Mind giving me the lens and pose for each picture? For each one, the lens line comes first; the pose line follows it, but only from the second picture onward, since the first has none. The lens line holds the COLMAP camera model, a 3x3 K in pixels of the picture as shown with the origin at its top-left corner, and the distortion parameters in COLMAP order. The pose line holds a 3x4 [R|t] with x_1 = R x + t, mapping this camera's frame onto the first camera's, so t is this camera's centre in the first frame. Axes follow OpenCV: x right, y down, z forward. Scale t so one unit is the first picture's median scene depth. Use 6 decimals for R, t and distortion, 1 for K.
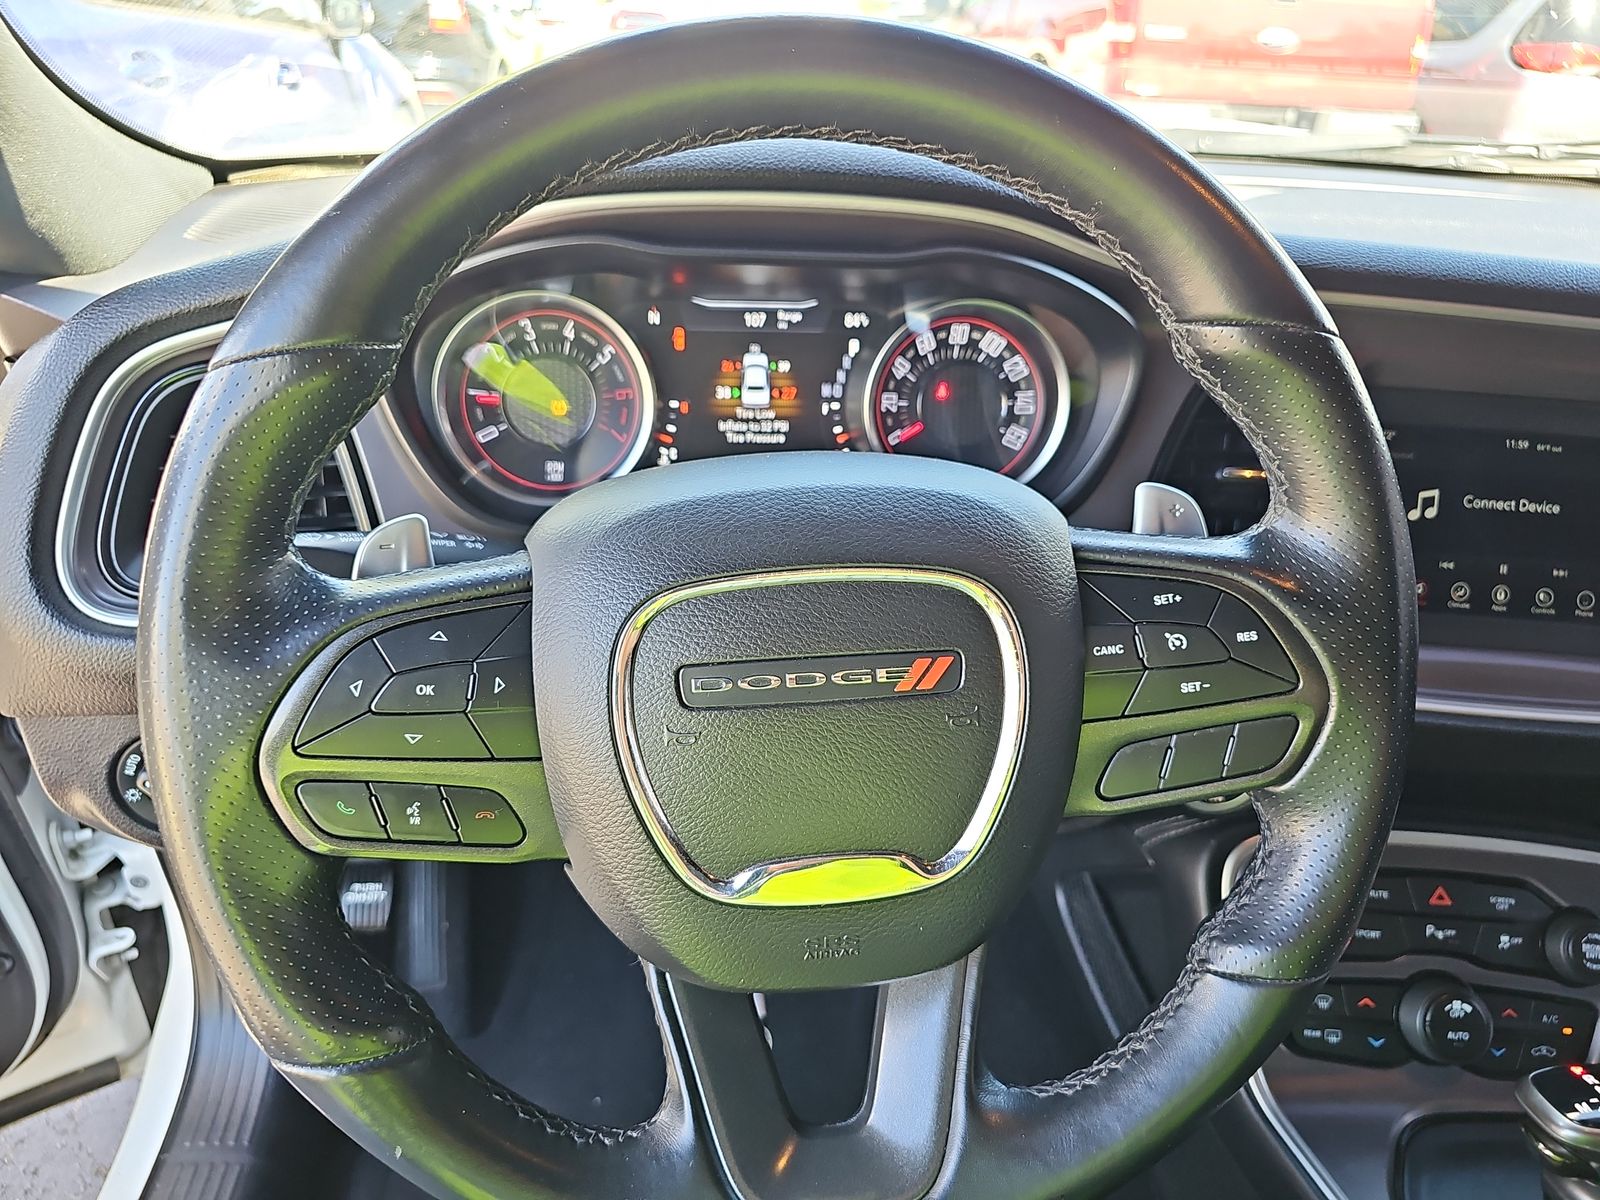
lens RADIAL K [[1071.7, 0, 804.1], [0, 1071.7, 606.7], [0, 0, 1]] dist [0.028293, -0.014622]
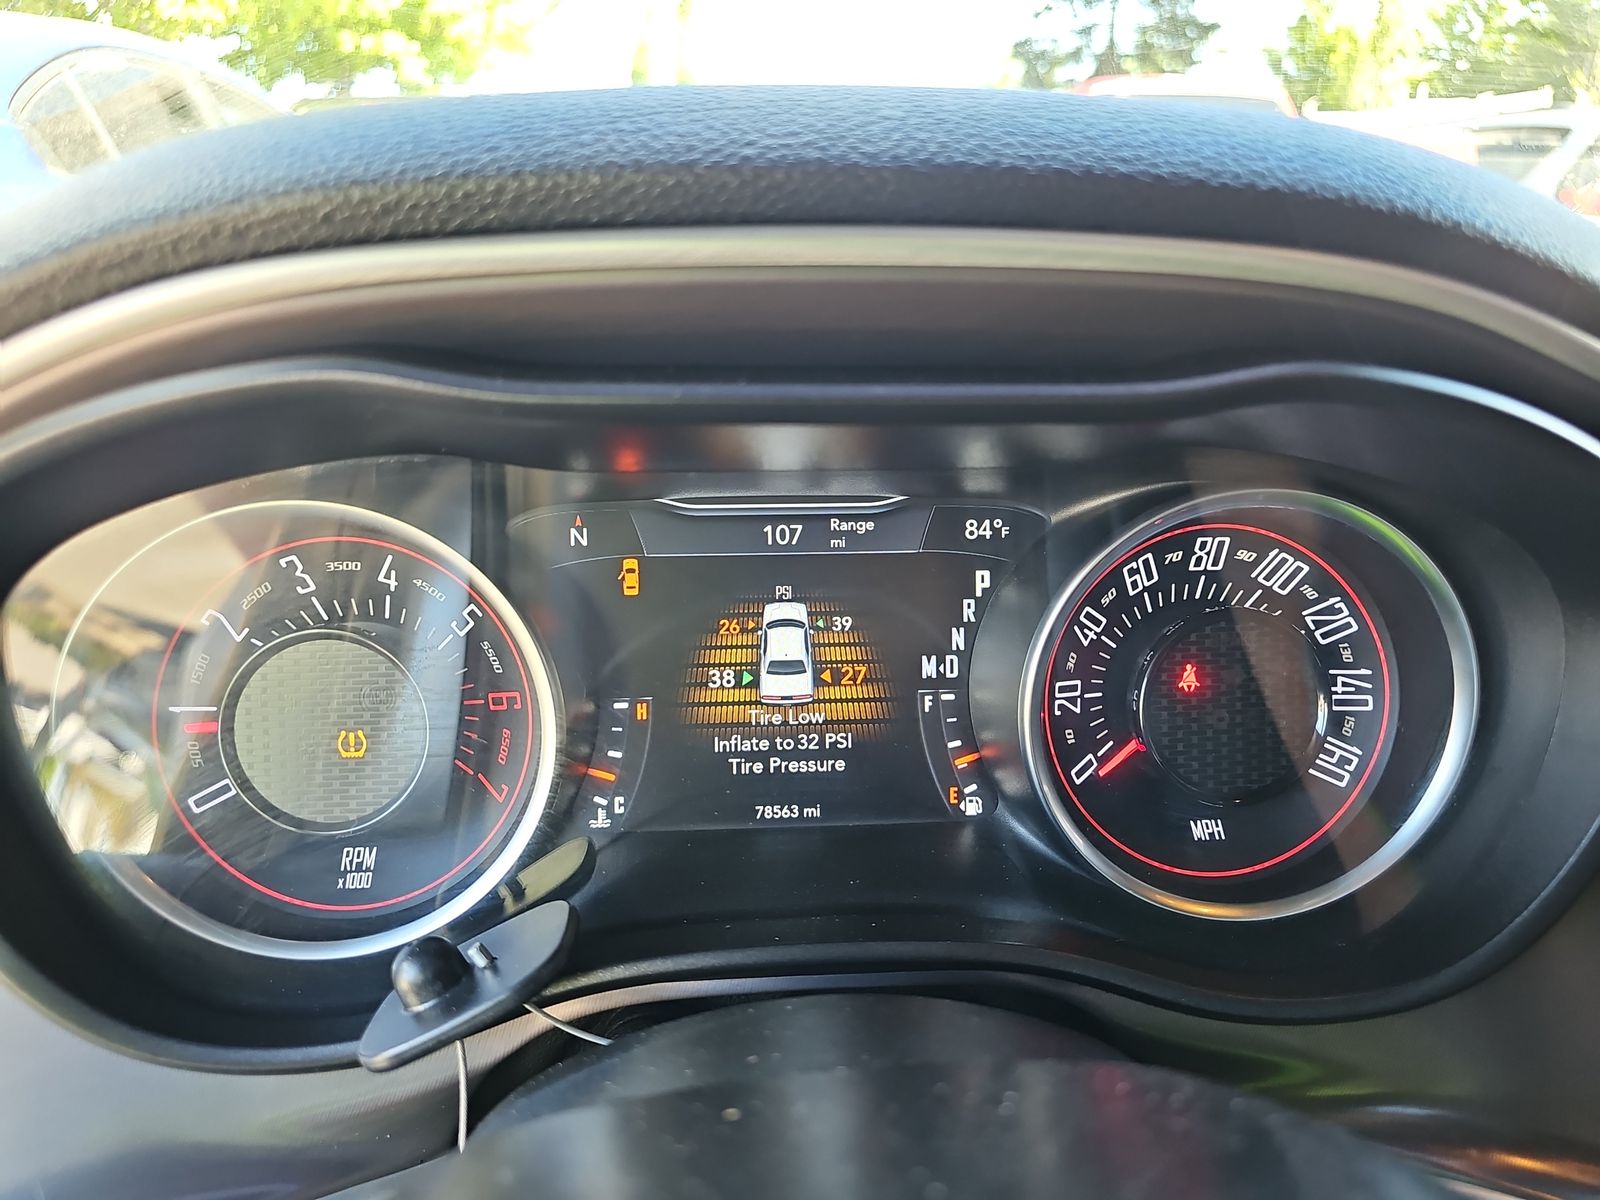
lens RADIAL K [[1071.7, 0, 795.1], [0, 1071.7, 591.7], [0, 0, 1]] dist [0.028293, -0.014622]
pose [[0.999289, -0.023931, -0.029118, -0.026154], [0.019341, 0.988677, -0.148809, -0.166473], [0.032349, 0.148140, 0.988437, 0.513726]]
